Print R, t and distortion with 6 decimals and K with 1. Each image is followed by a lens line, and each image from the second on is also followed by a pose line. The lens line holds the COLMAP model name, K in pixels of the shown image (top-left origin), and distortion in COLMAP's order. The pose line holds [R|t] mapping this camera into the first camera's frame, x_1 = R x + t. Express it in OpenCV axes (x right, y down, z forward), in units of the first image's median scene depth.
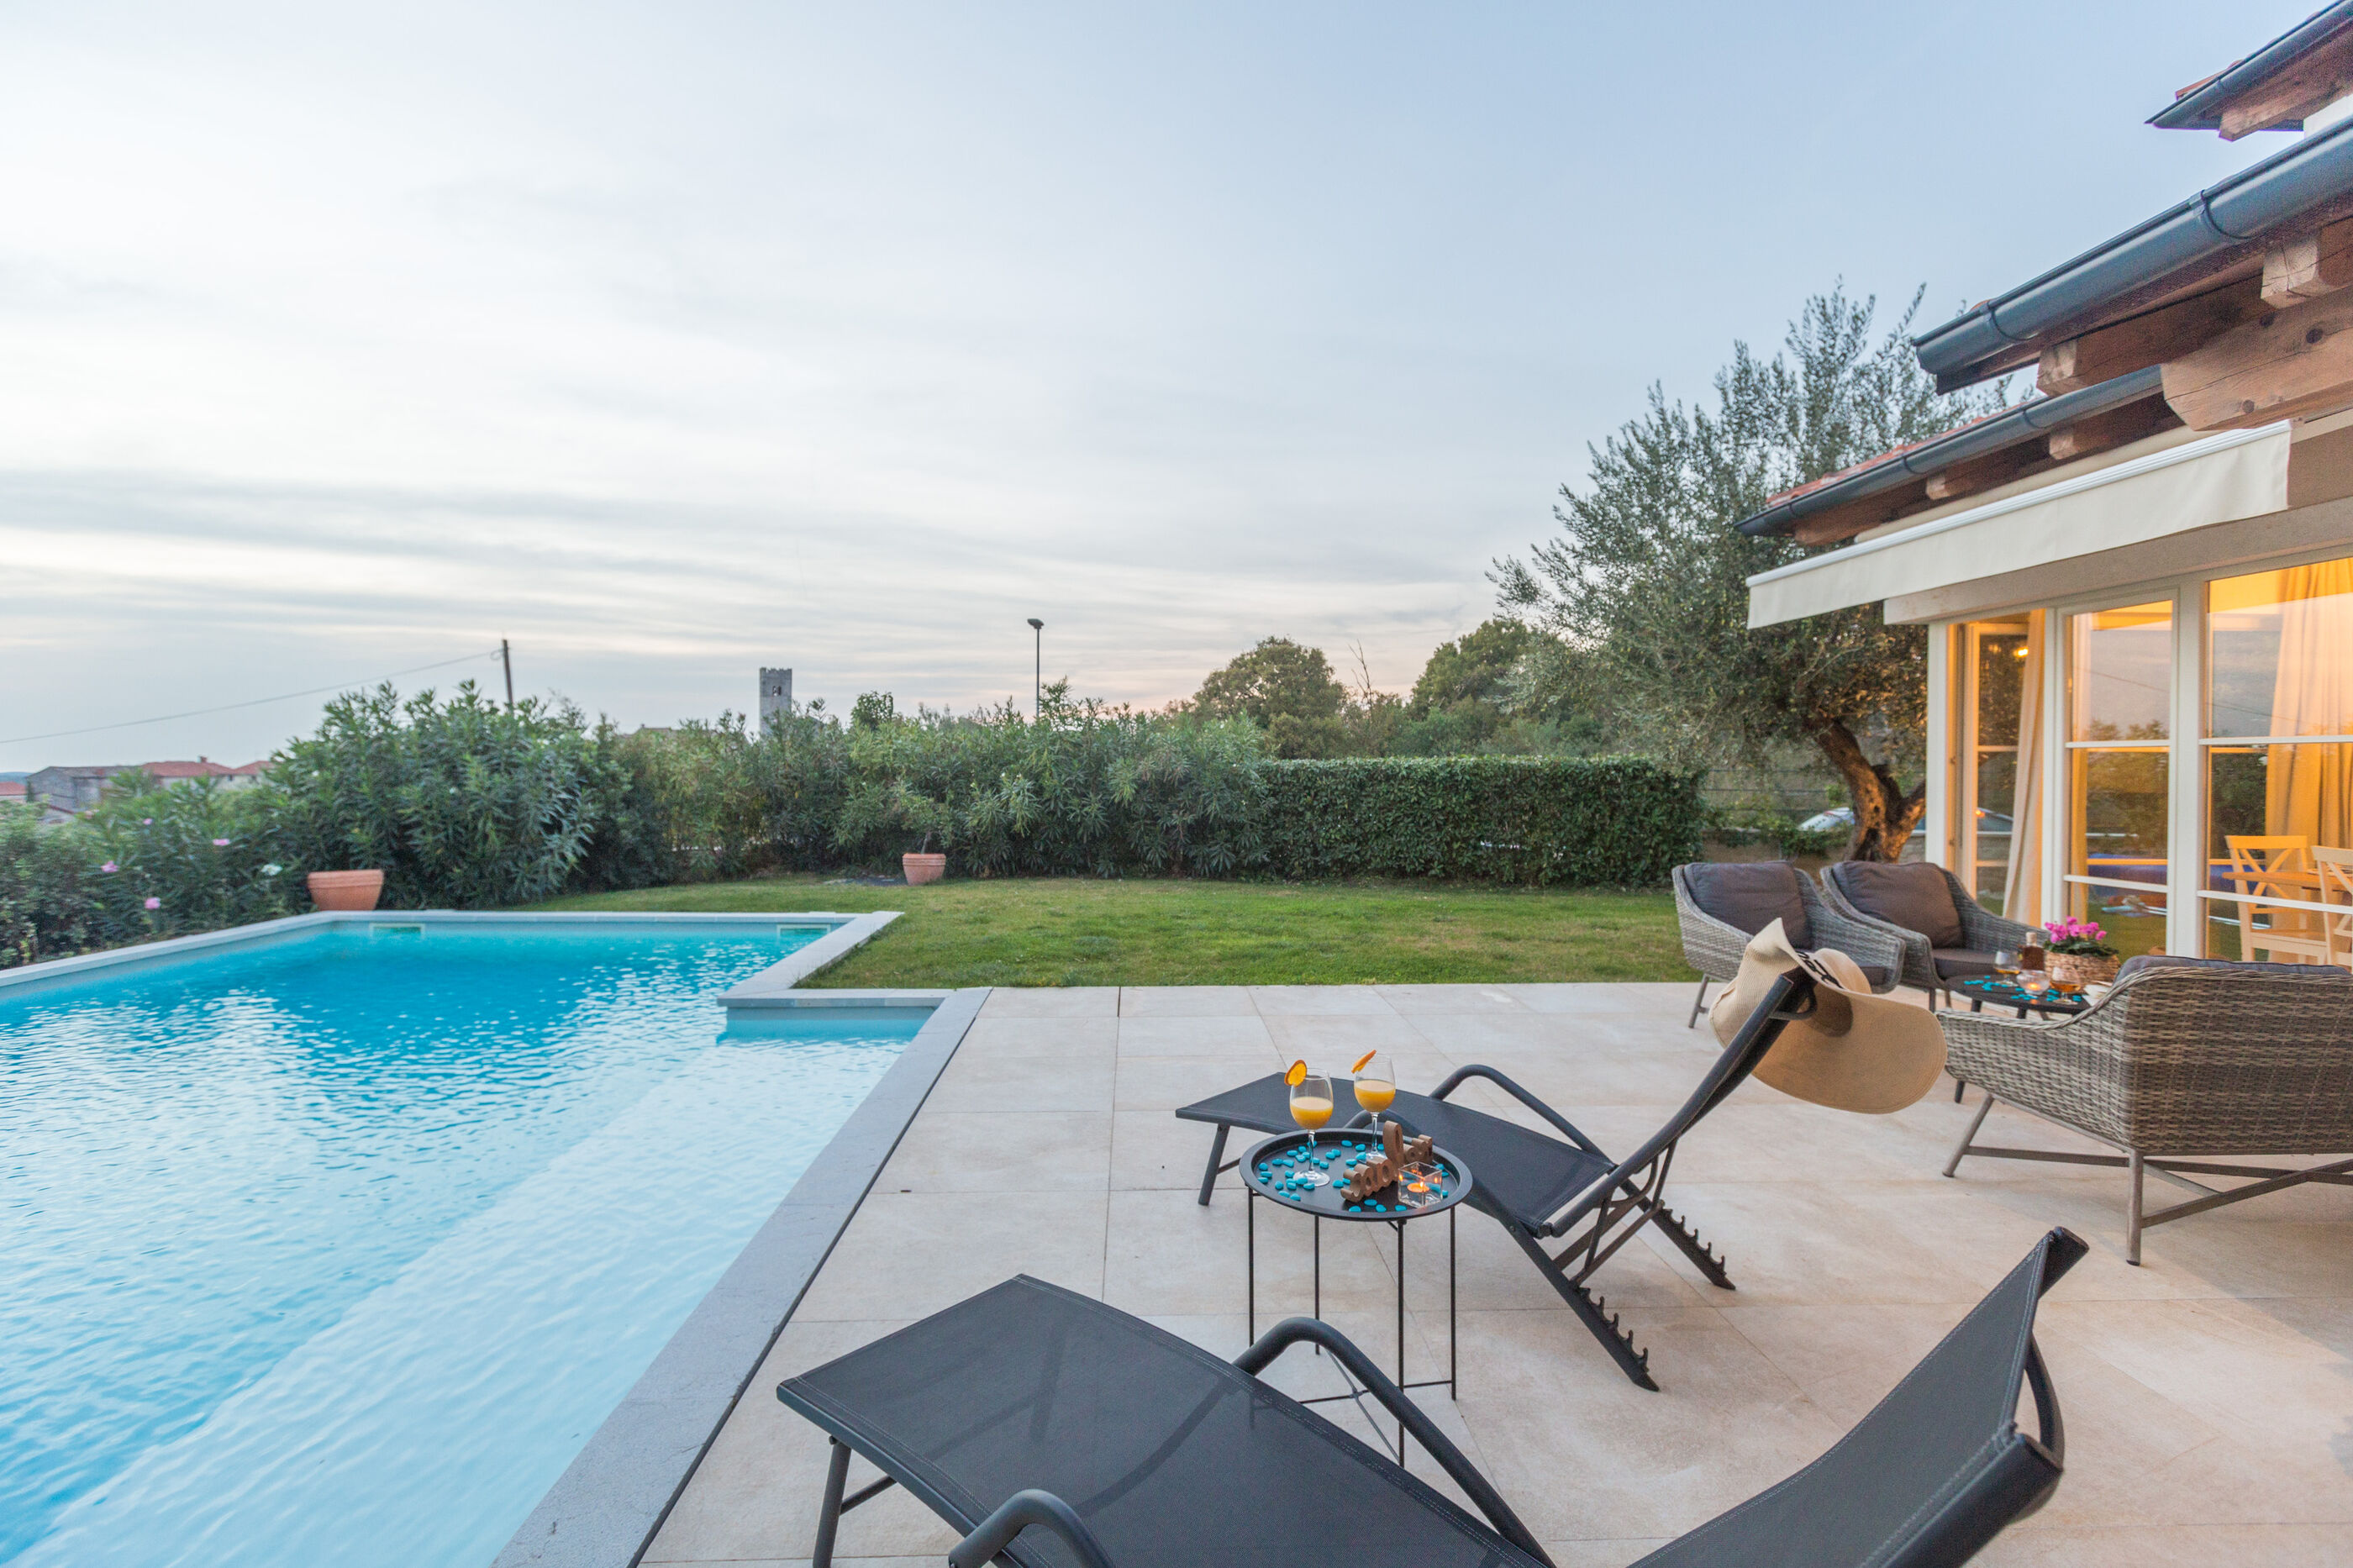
lens RADIAL K [[1039.5, 0, 1178.5], [0, 1039.5, 773.2], [0, 0, 1]] dist [0.001087, 0.000465]
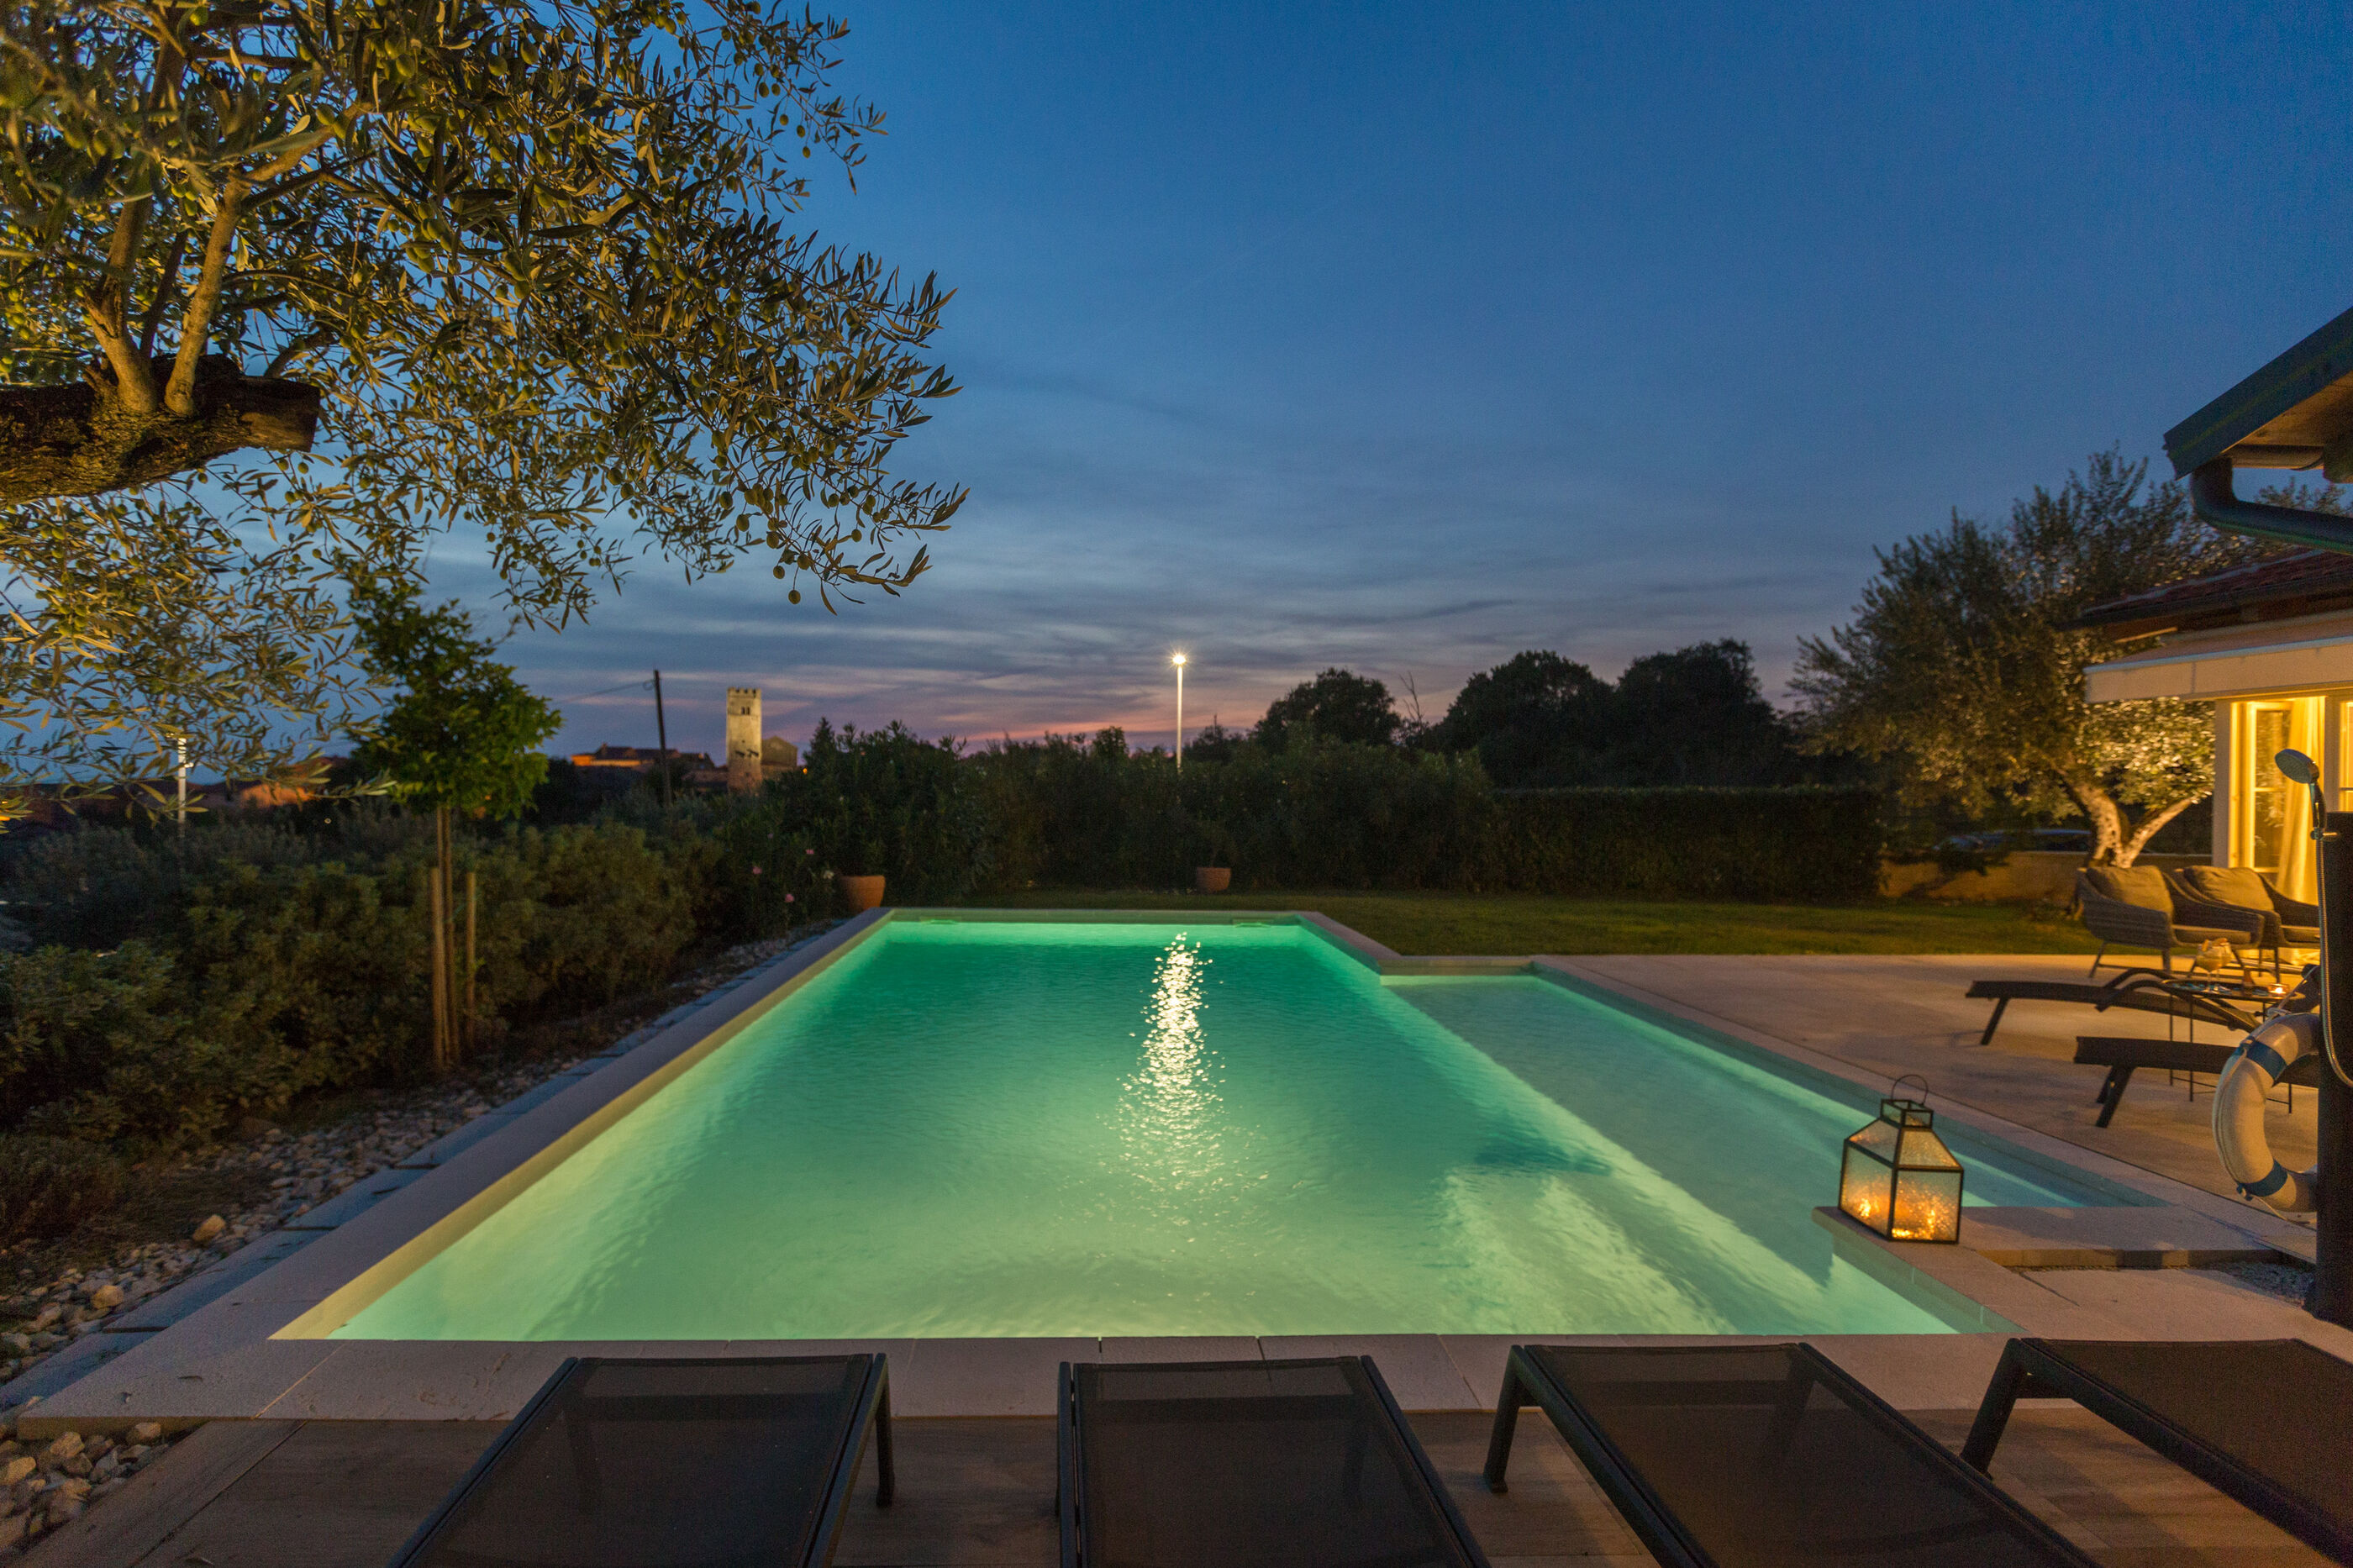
lens RADIAL K [[1058.4, 0, 1127.1], [0, 1058.4, 785.1], [0, 0, 1]] dist [0.003086, 0.000719]
pose [[0.999985, 0.005121, 0.001971, -0.343004], [-0.005101, 0.999939, -0.009792, -0.003932], [-0.002021, 0.009782, 0.999950, -0.198571]]
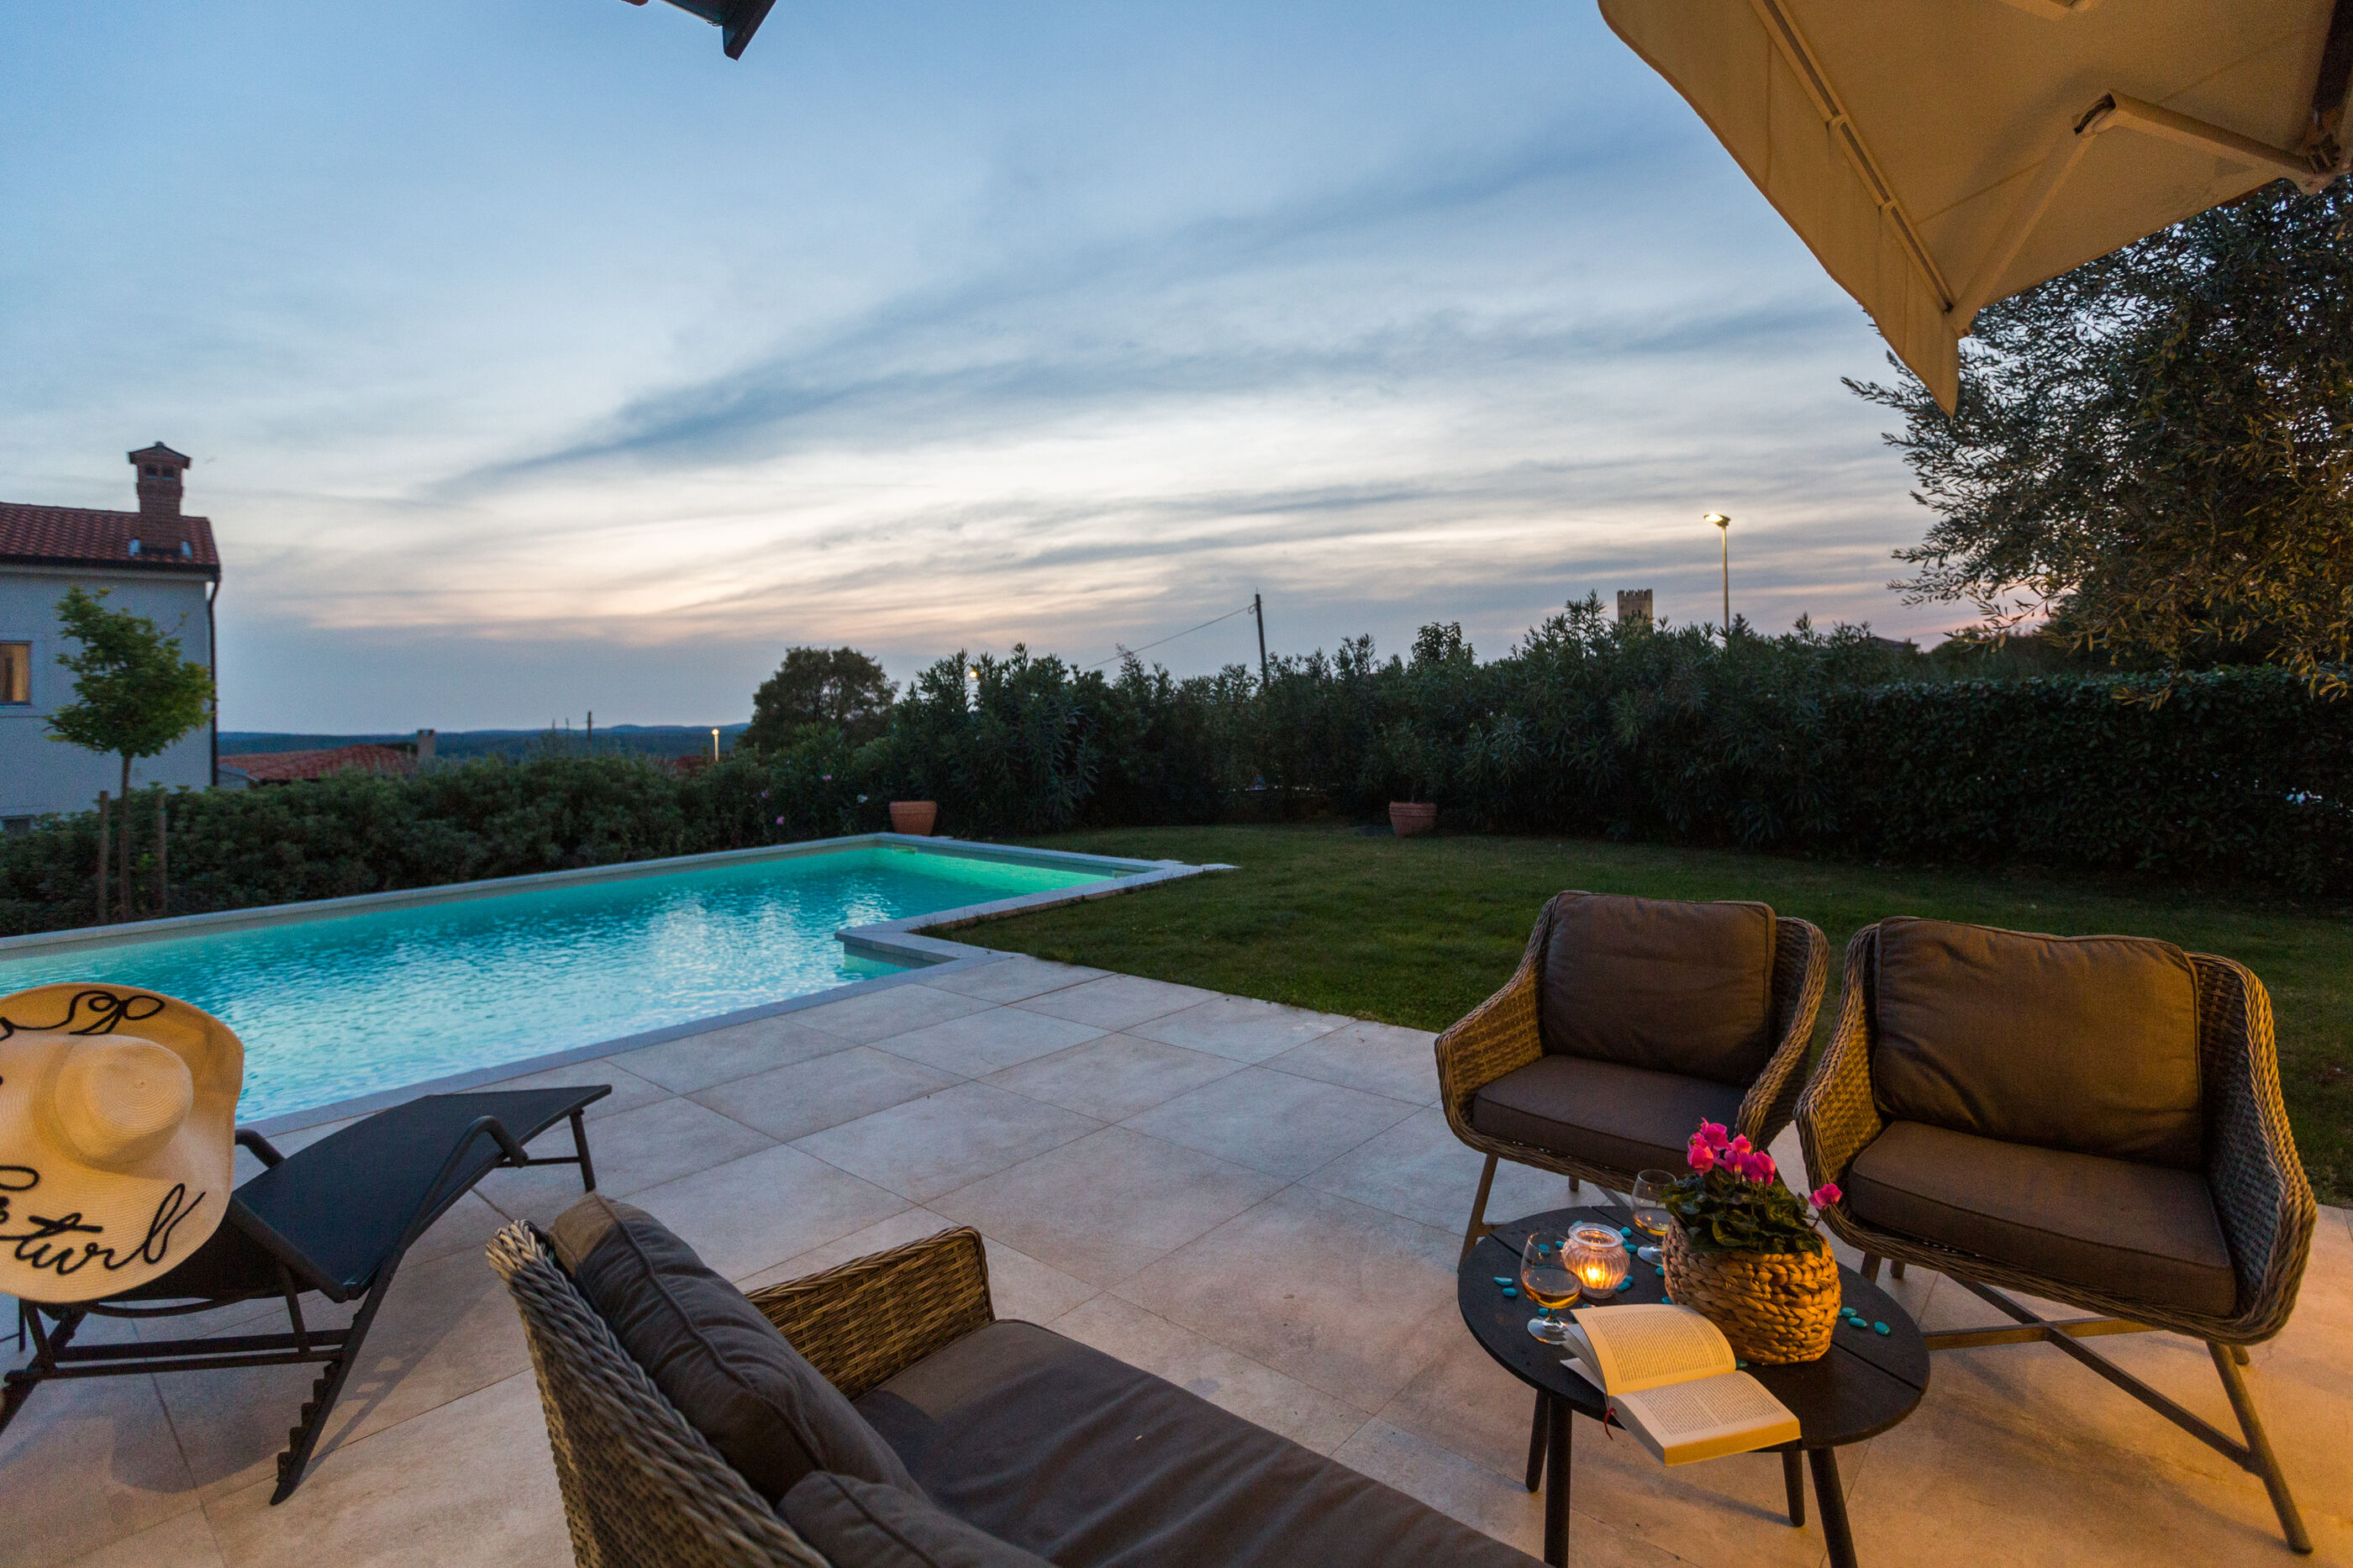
lens RADIAL K [[1119.7, 0, 1232.1], [0, 1119.7, 702.4], [0, 0, 1]] dist [0.002079, 0.000420]
pose [[0.735069, -0.023145, -0.677597, 0.302652], [0.023310, 0.999689, -0.008860, -0.004694], [0.677592, -0.009282, 0.735380, 0.175333]]
